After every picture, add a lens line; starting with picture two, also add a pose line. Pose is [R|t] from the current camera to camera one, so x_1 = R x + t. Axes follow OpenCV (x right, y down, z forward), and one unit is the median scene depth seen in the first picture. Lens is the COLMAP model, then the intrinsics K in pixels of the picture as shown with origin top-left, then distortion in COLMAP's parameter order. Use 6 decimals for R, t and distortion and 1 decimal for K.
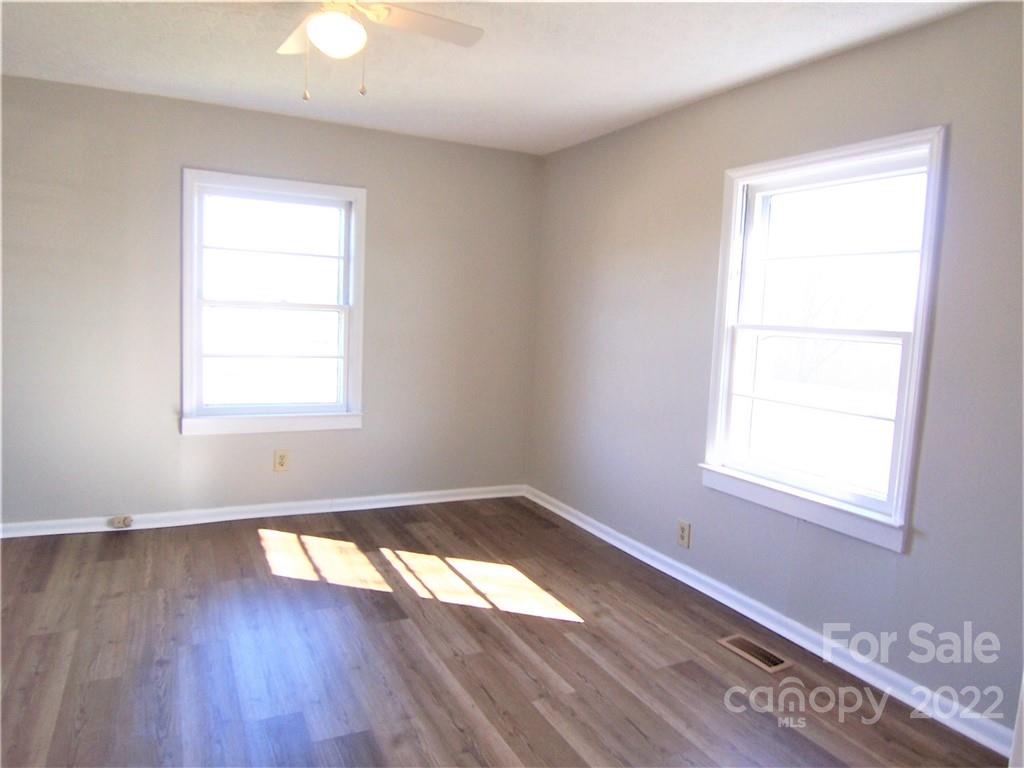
lens RADIAL K [[687.6, 0, 514.0], [0, 687.6, 381.4], [0, 0, 1]] dist [-0.001671, -0.057316]
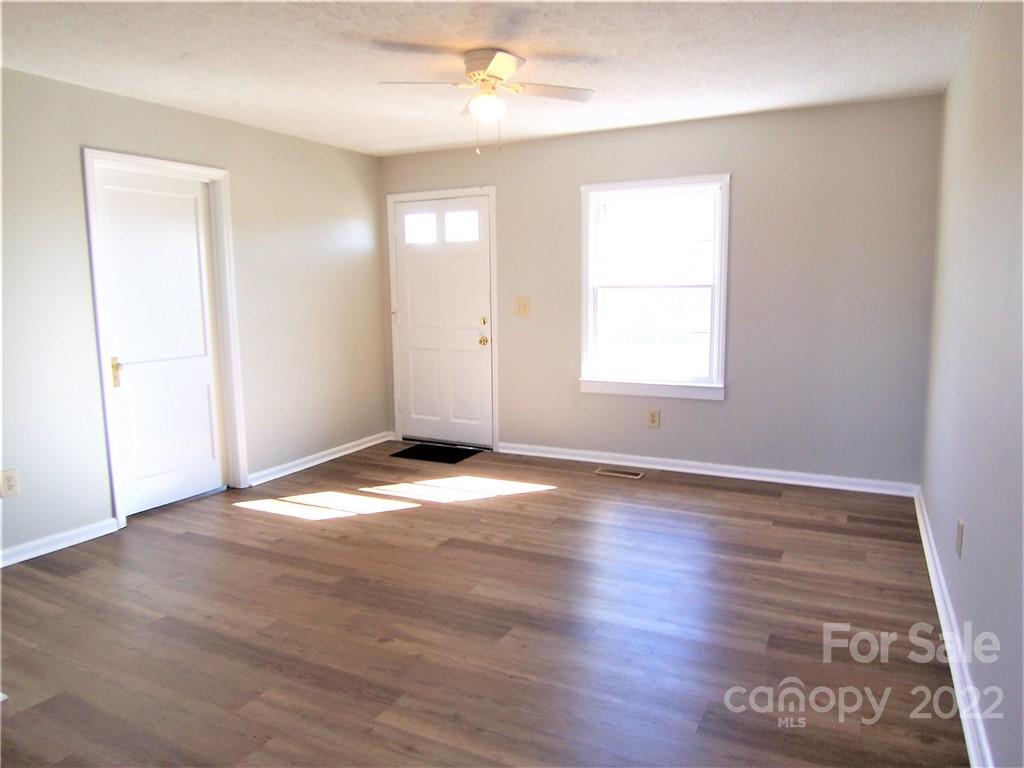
lens RADIAL K [[687.6, 0, 514.0], [0, 687.6, 381.4], [0, 0, 1]] dist [-0.001671, -0.057316]
pose [[0.808989, -0.139218, 0.571100, -0.725917], [0.108276, 0.990217, 0.088009, -0.025395], [-0.577765, -0.009362, 0.816149, -0.170266]]
